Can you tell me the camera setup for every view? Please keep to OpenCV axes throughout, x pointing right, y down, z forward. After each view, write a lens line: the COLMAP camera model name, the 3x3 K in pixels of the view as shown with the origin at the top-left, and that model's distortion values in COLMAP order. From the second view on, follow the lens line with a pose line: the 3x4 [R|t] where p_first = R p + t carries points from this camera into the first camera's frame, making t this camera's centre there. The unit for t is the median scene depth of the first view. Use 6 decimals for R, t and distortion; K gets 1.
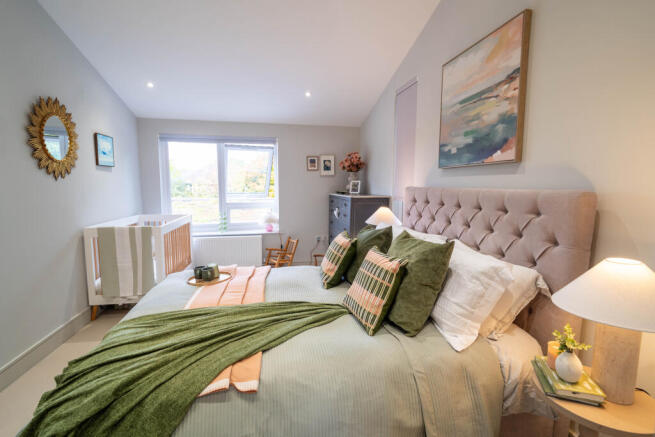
lens RADIAL K [[302.7, 0, 327.1], [0, 302.7, 218.6], [0, 0, 1]] dist [0.002482, -0.001528]
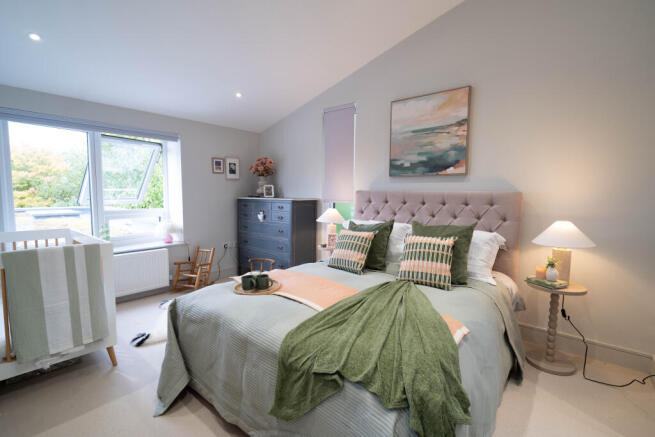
lens RADIAL K [[302.7, 0, 324.3], [0, 302.7, 220.5], [0, 0, 1]] dist [0.002482, -0.001528]
pose [[0.786100, -0.055394, 0.615612, -0.607741], [0.063308, 0.997954, 0.008957, -0.001147], [-0.614848, 0.031932, 0.787999, 0.106360]]
